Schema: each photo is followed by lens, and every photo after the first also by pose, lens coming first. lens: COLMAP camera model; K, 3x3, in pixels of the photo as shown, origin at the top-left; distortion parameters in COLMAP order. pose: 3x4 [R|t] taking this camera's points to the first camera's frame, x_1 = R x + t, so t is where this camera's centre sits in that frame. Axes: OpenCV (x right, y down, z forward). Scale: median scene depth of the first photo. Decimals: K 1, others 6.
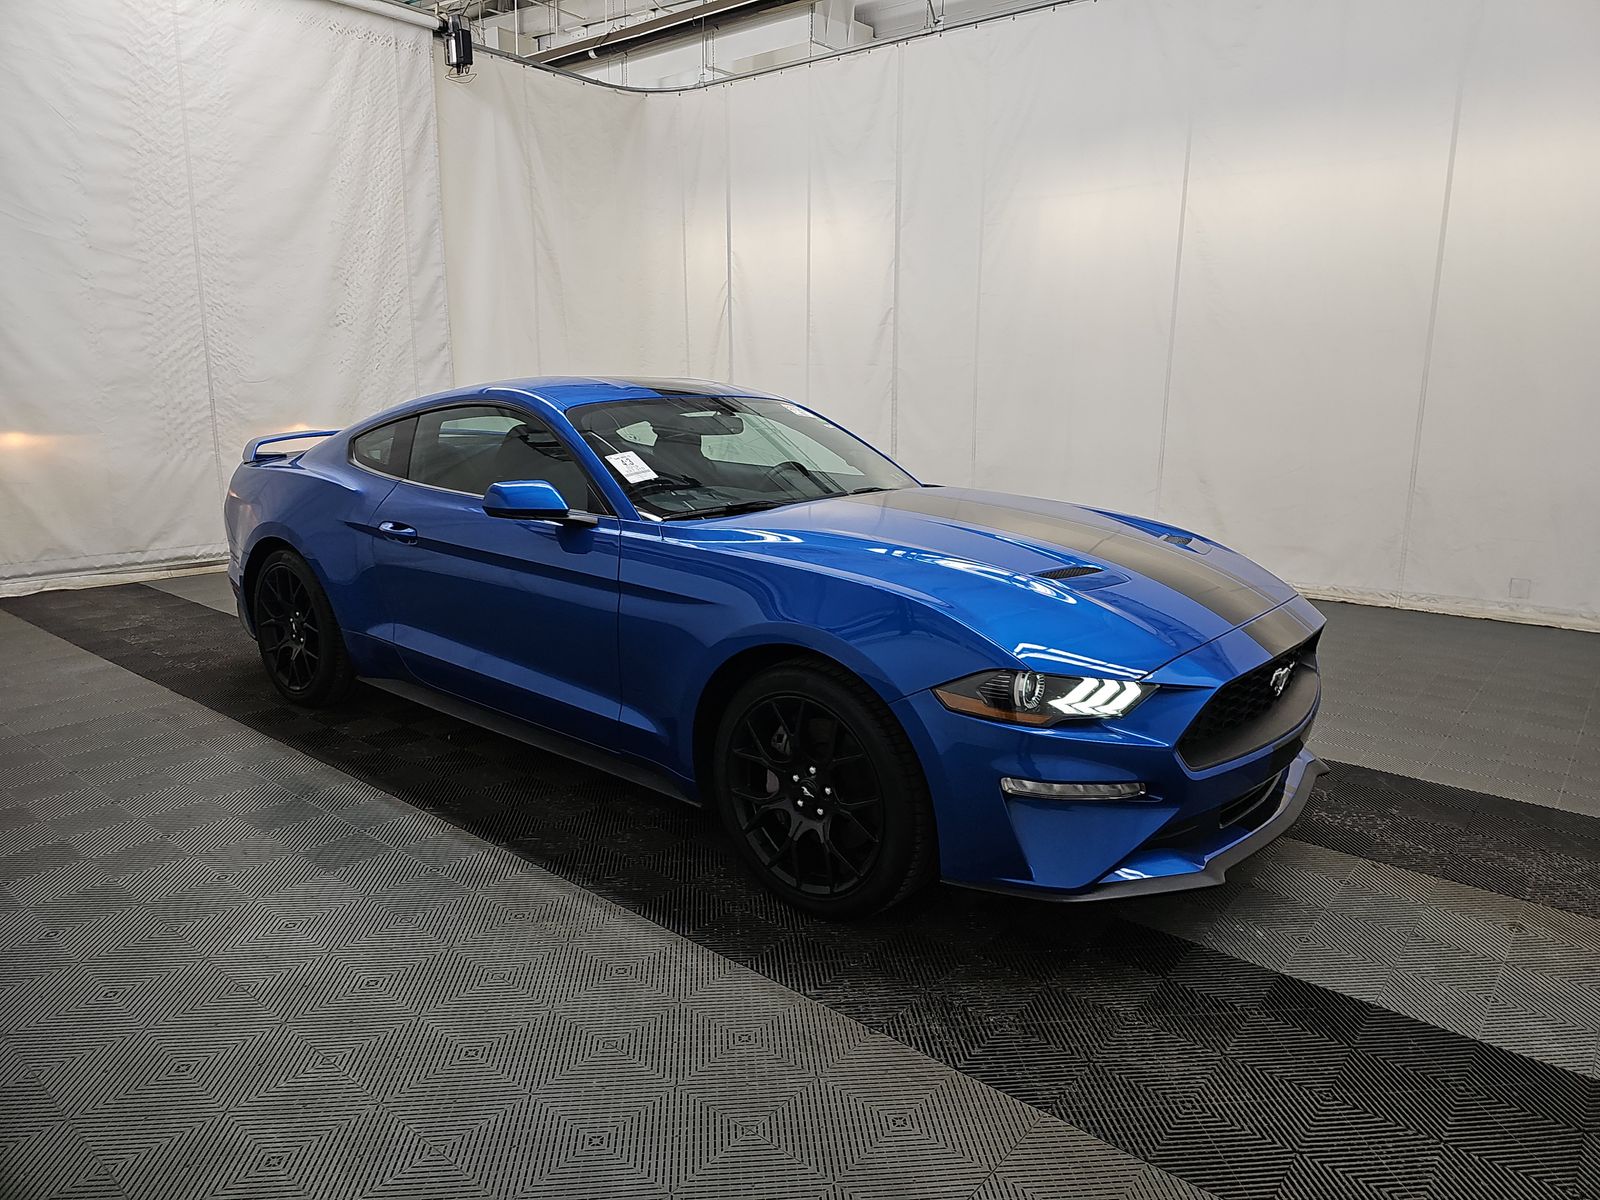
lens RADIAL K [[1024.0, 0, 783.3], [0, 1024.0, 601.0], [0, 0, 1]] dist [0.001491, -0.020606]
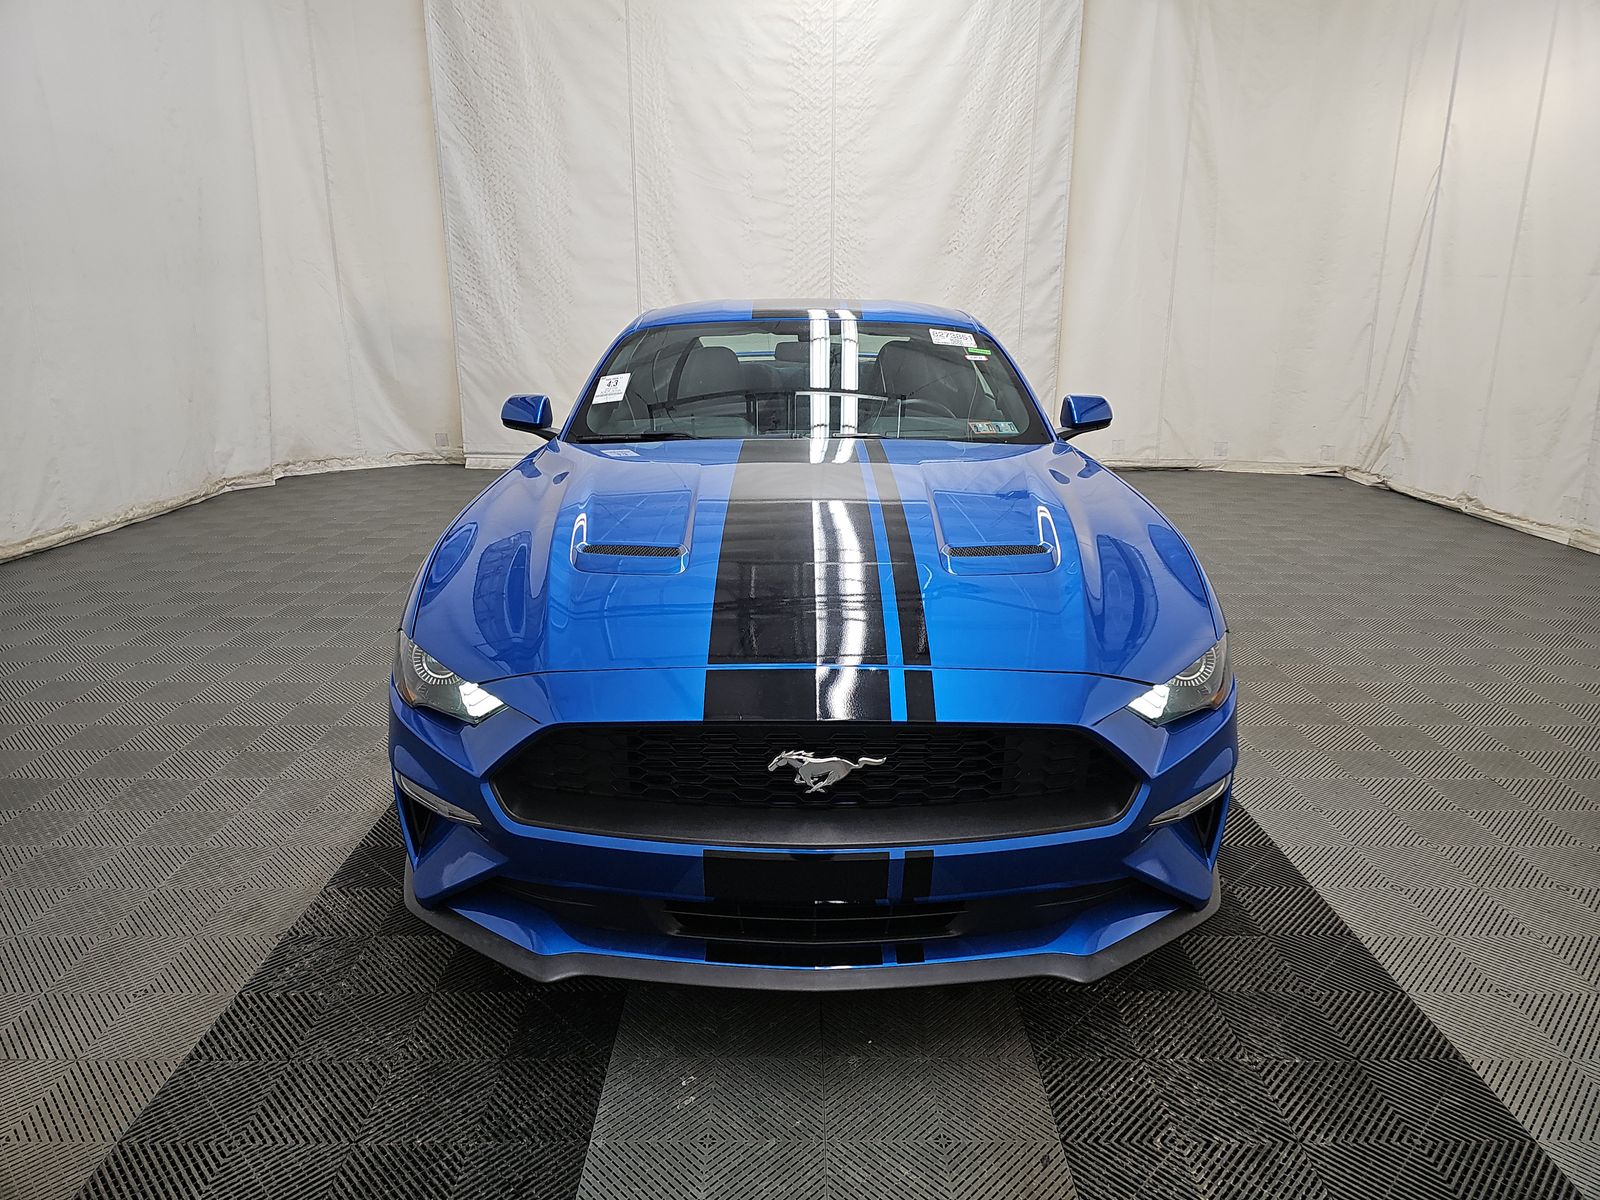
lens RADIAL K [[1024.0, 0, 783.3], [0, 1024.0, 601.0], [0, 0, 1]] dist [0.001491, -0.020606]
pose [[0.646984, 0.197629, -0.736447, 0.306491], [-0.151548, 0.979888, 0.129820, -0.031427], [0.747291, 0.027615, 0.663922, 0.193591]]
